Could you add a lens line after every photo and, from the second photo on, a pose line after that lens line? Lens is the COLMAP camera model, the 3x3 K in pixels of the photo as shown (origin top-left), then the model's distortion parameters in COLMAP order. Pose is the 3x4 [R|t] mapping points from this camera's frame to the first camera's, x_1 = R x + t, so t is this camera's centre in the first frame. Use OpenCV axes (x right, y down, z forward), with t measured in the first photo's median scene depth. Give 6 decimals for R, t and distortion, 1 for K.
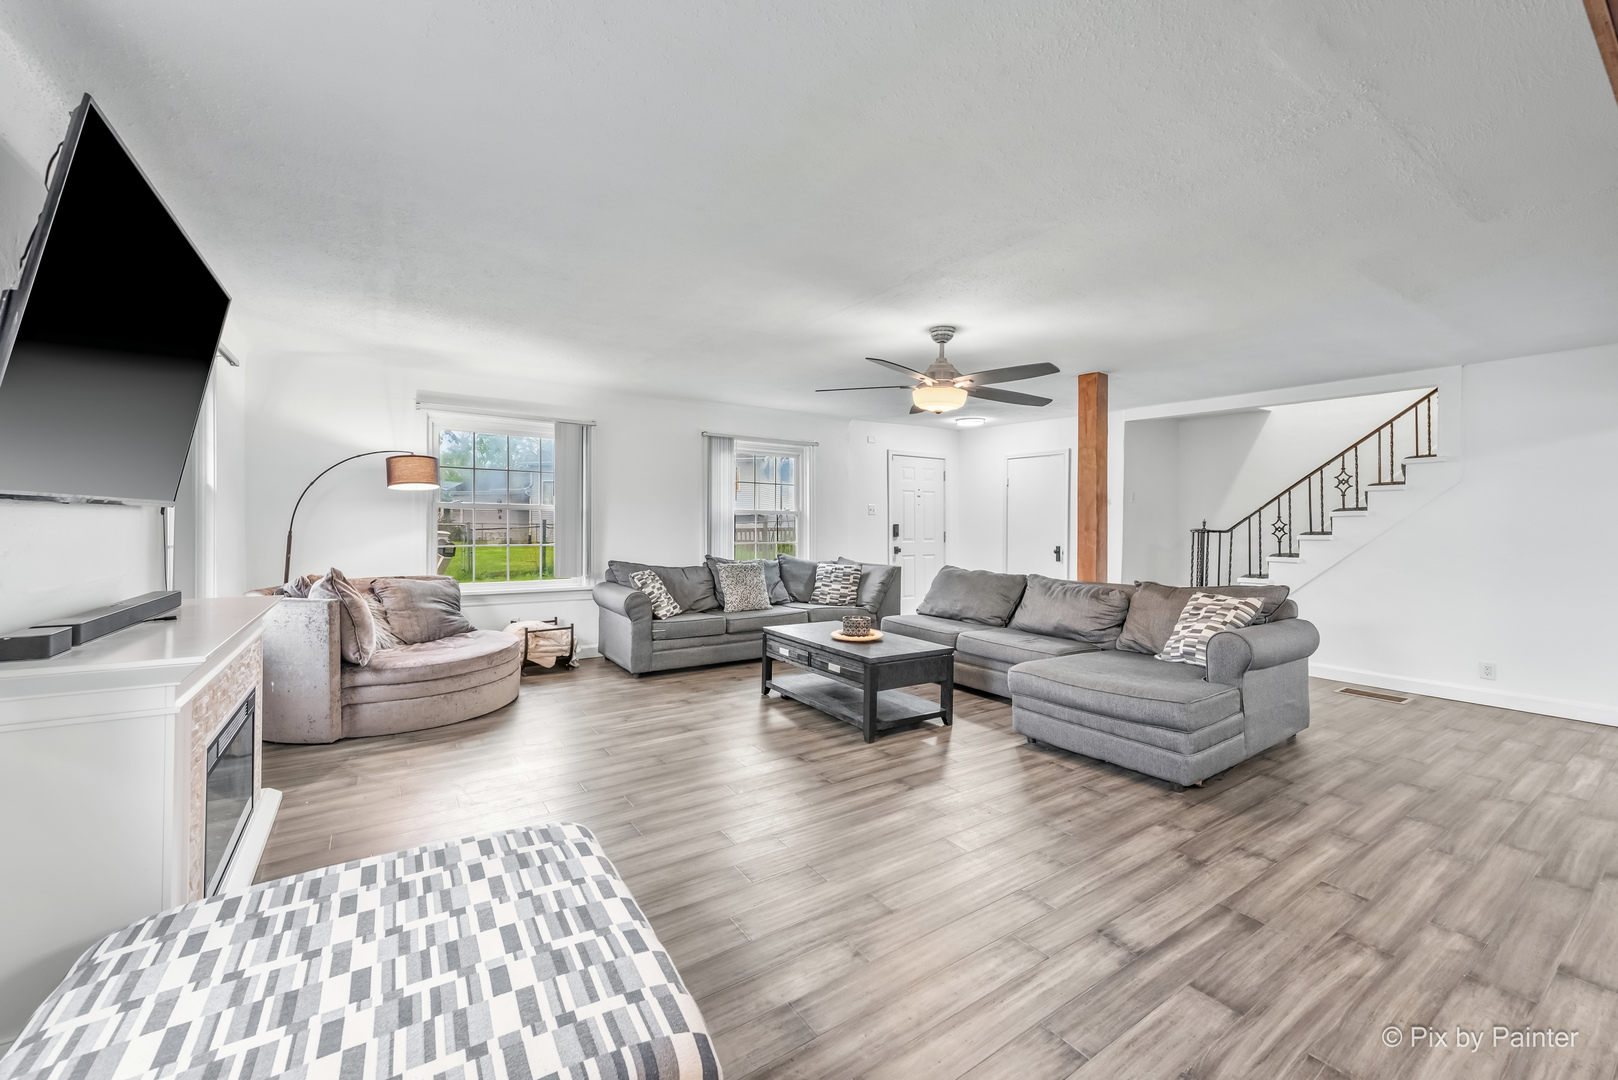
lens RADIAL K [[641.5, 0, 809.0], [0, 641.5, 540.0], [0, 0, 1]] dist [0.009951, 0.000010]
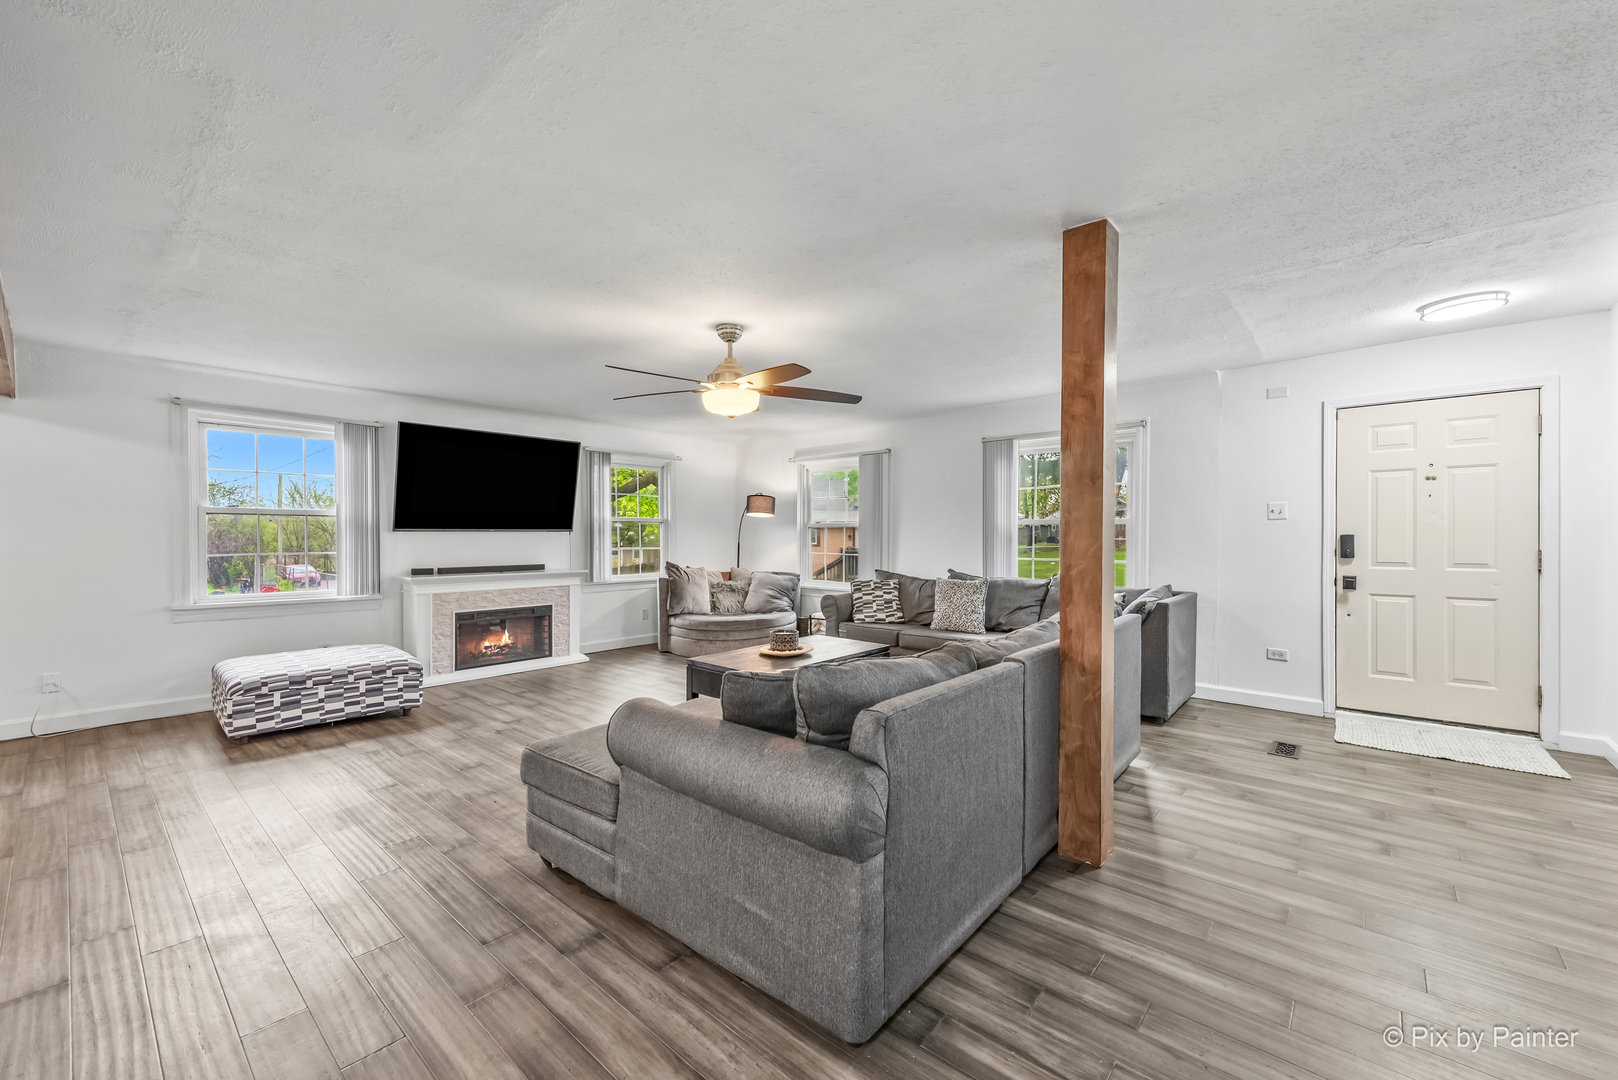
lens RADIAL K [[641.5, 0, 809.0], [0, 641.5, 540.0], [0, 0, 1]] dist [0.009951, 0.000010]
pose [[0.264417, -0.002754, -0.964405, 1.152168], [-0.025852, 0.999616, -0.009942, -0.006849], [0.964062, 0.027560, 0.264244, 0.872742]]
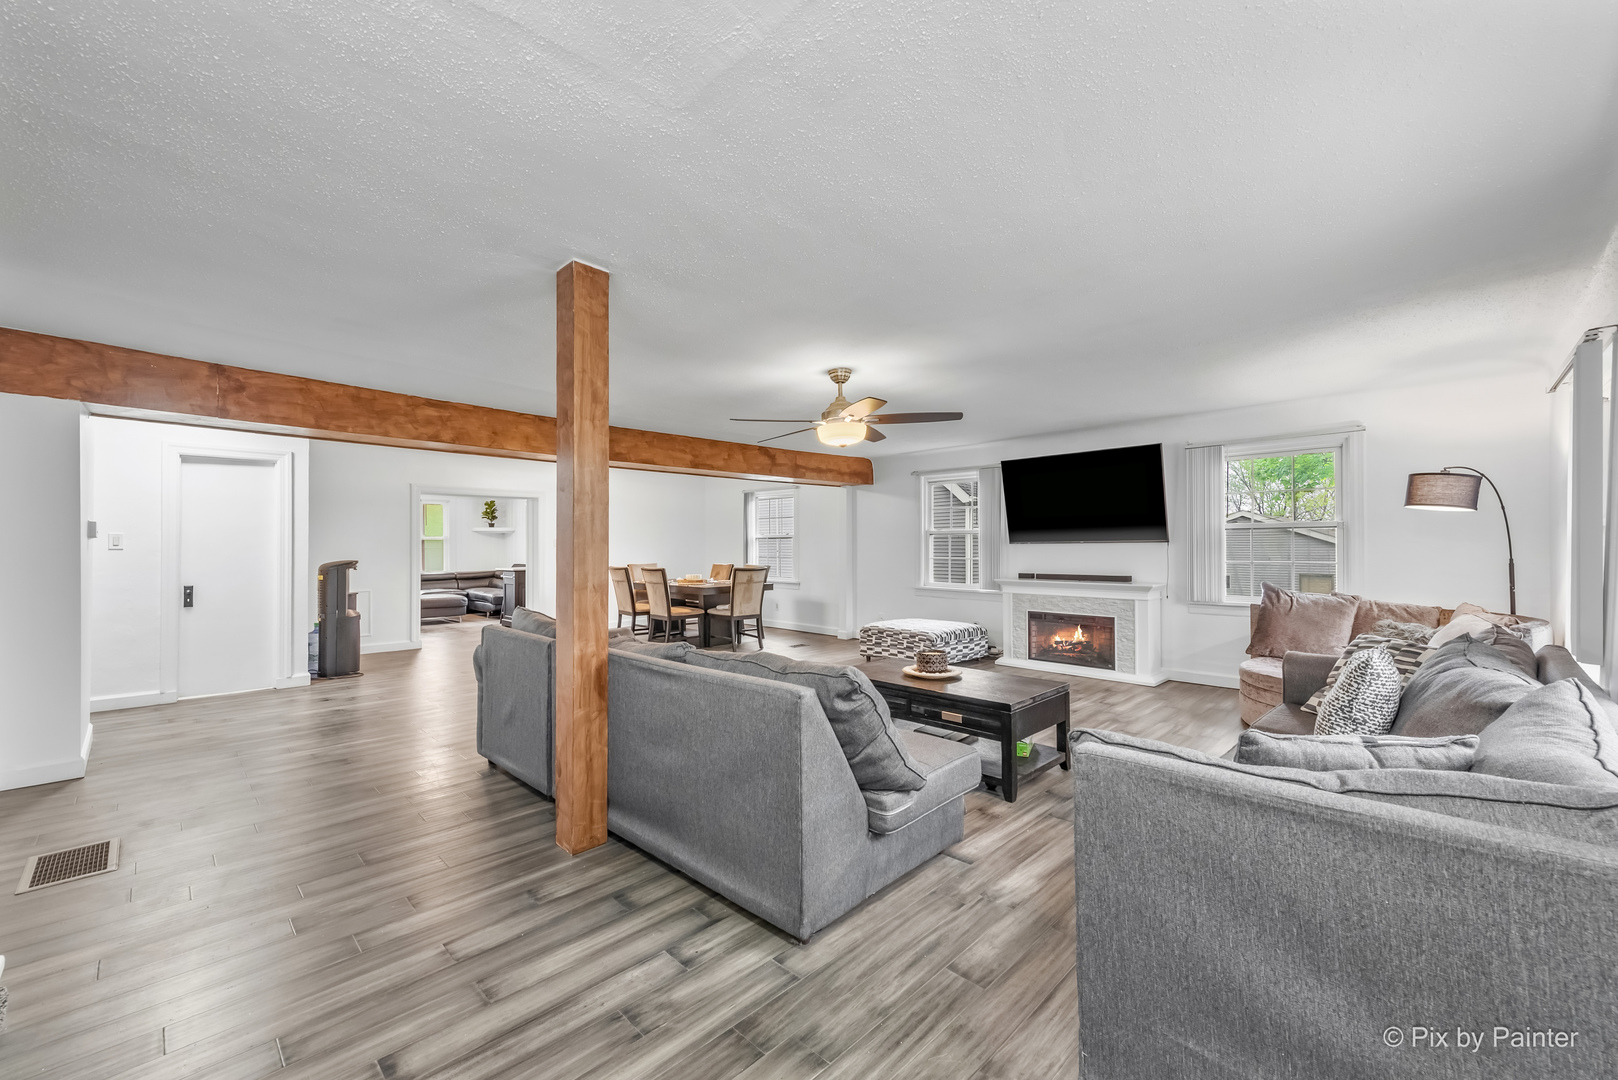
lens RADIAL K [[641.5, 0, 809.0], [0, 641.5, 540.0], [0, 0, 1]] dist [0.009951, 0.000010]
pose [[-0.976552, -0.006073, -0.215196, 0.497580], [-0.010612, 0.999745, 0.019942, -0.058951], [0.215020, 0.021758, -0.976367, 2.080982]]
